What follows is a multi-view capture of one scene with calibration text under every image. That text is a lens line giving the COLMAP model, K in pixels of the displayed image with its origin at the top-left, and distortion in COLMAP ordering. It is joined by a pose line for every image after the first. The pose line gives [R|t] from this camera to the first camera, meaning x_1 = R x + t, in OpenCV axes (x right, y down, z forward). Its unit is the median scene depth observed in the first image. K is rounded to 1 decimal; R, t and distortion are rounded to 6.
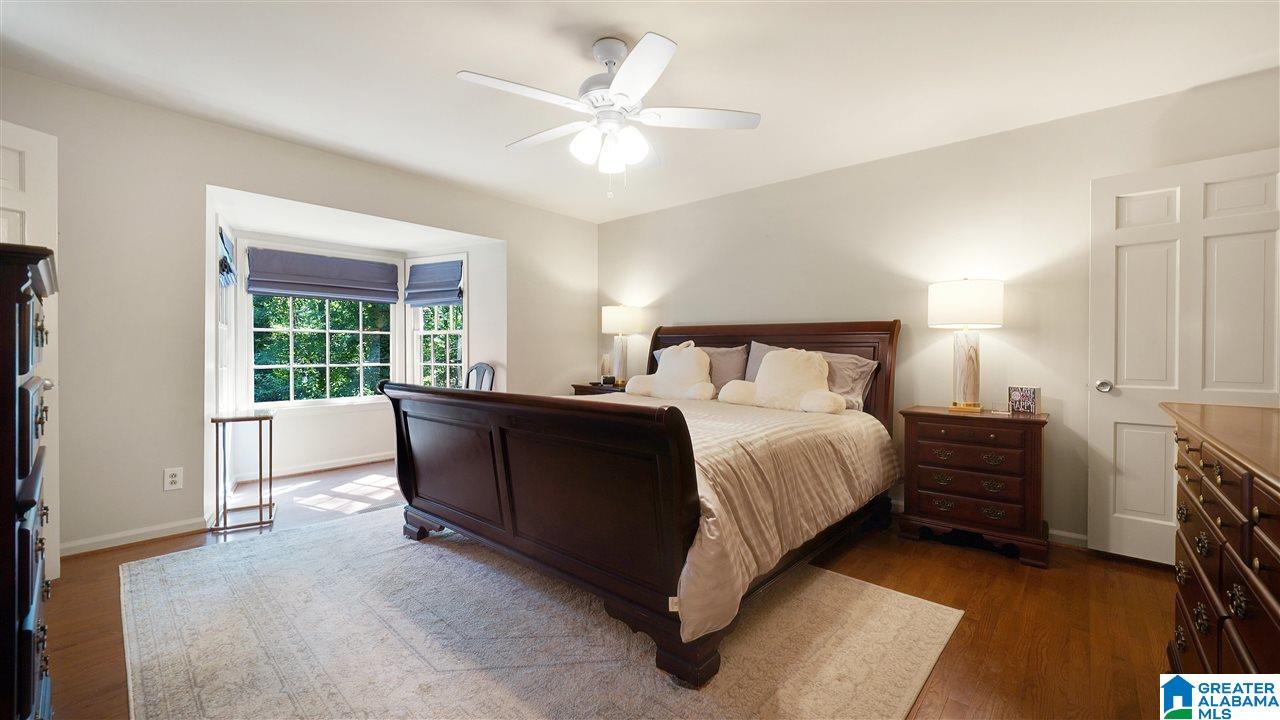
lens RADIAL K [[514.2, 0, 638.0], [0, 514.2, 355.2], [0, 0, 1]] dist [-0.003126, -0.000200]
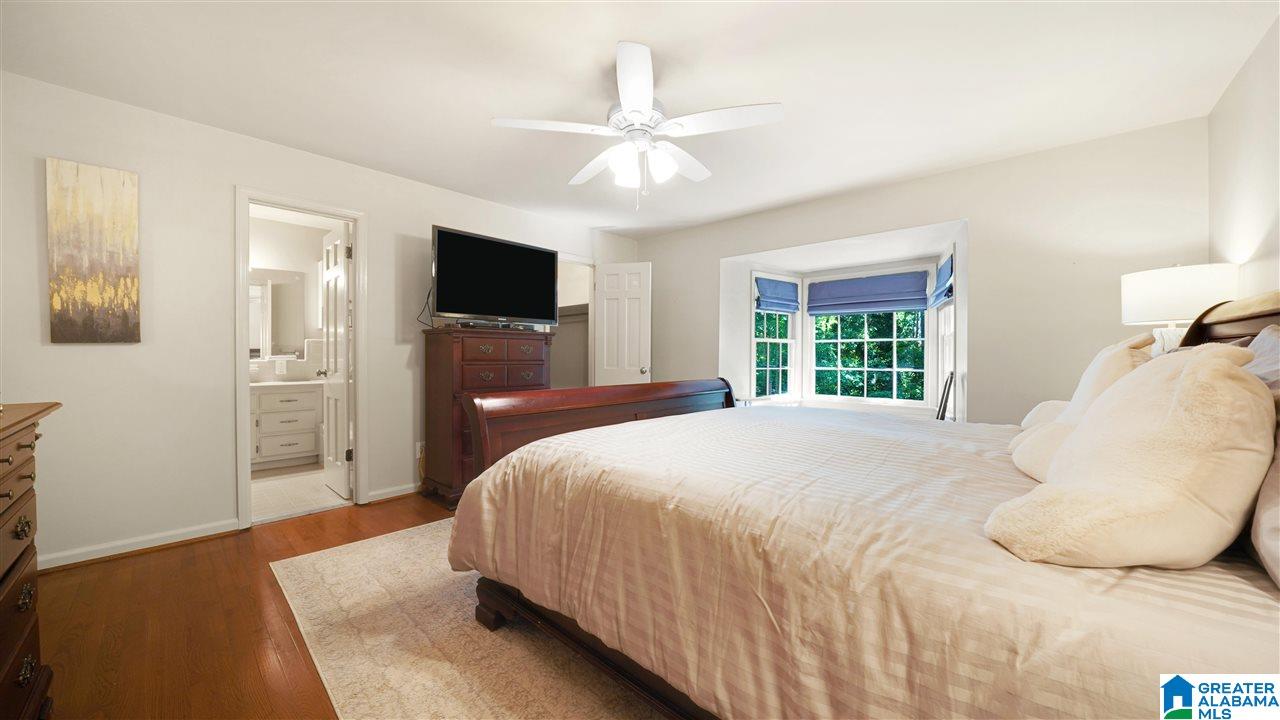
lens RADIAL K [[444.4, 0, 638.2], [0, 444.4, 358.7], [0, 0, 1]] dist [-0.014318, -0.000051]
pose [[-0.030058, 0.007086, -0.999523, 0.436904], [-0.010928, 0.999913, 0.007417, -0.005979], [0.999488, 0.011145, -0.029978, 0.517166]]
